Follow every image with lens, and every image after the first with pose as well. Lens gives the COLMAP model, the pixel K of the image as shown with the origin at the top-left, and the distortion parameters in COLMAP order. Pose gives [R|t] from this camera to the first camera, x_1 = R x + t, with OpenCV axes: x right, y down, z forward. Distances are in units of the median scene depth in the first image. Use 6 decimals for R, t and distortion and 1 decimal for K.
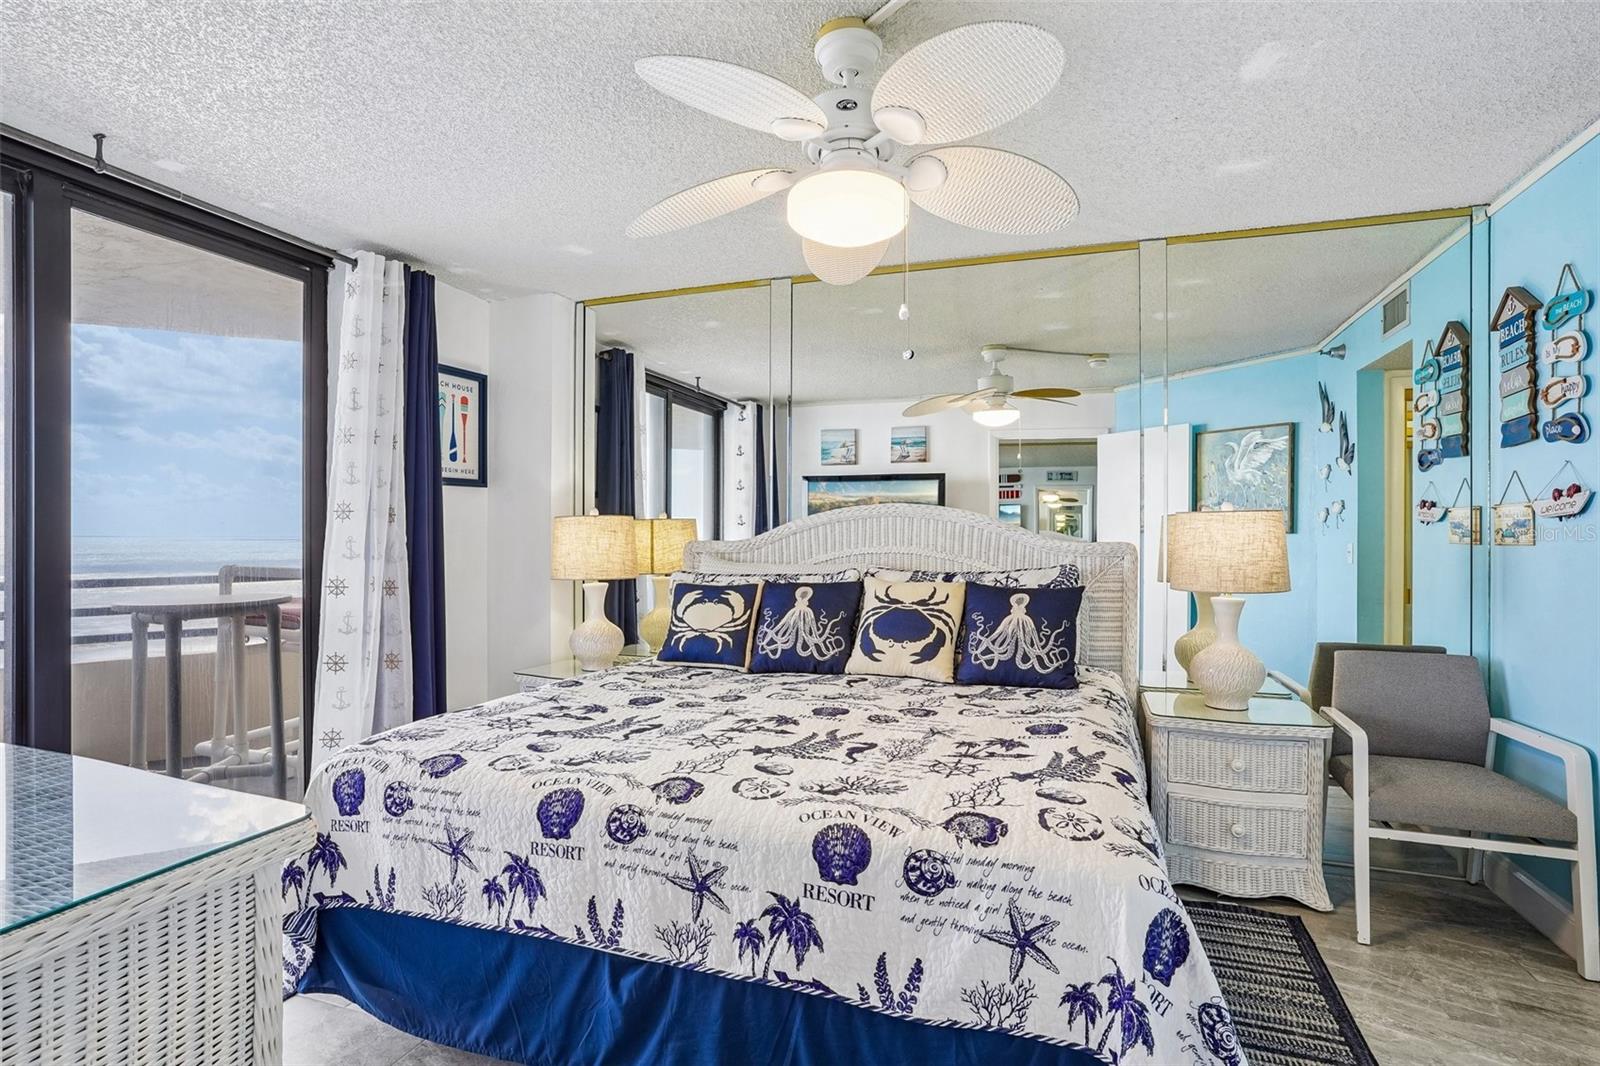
lens RADIAL K [[795.4, 0, 799.7], [0, 795.4, 533.5], [0, 0, 1]] dist [-0.028543, 0.000004]
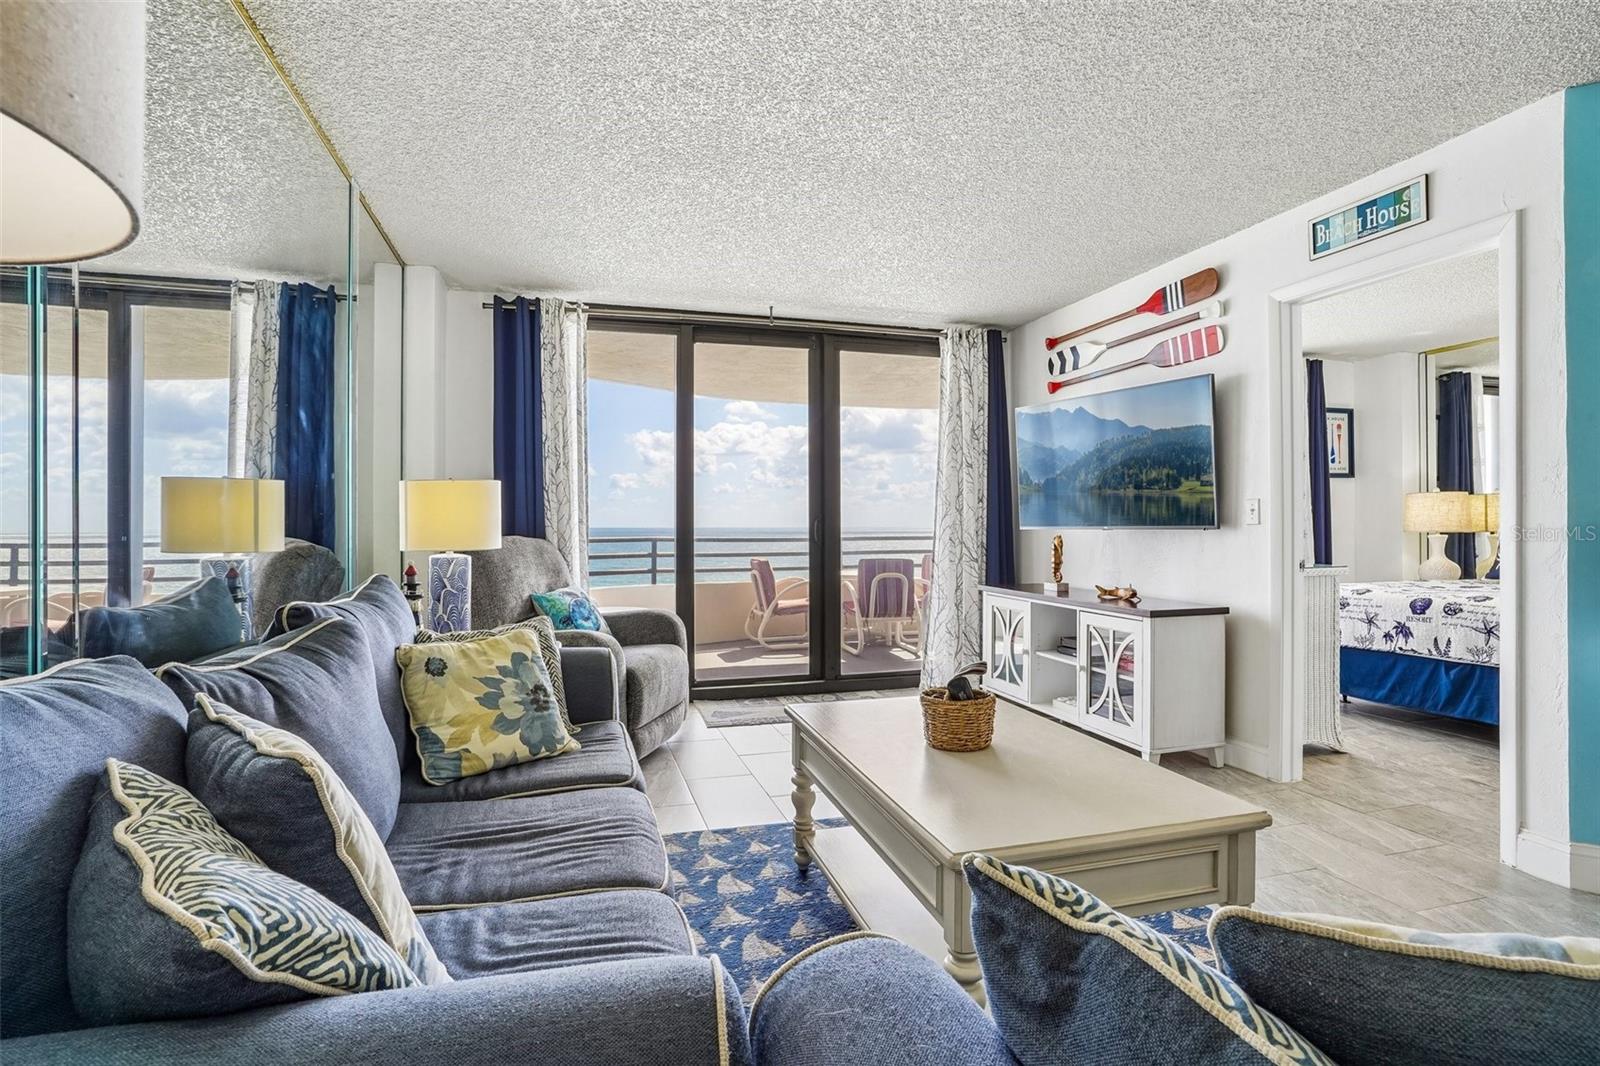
lens RADIAL K [[791.6, 0, 796.1], [0, 791.6, 527.9], [0, 0, 1]] dist [-0.048454, 0.018830]
pose [[0.584876, -0.007512, -0.811088, 0.249347], [0.005616, 0.999971, -0.005211, 0.051858], [0.811103, -0.001507, 0.584901, -0.962131]]
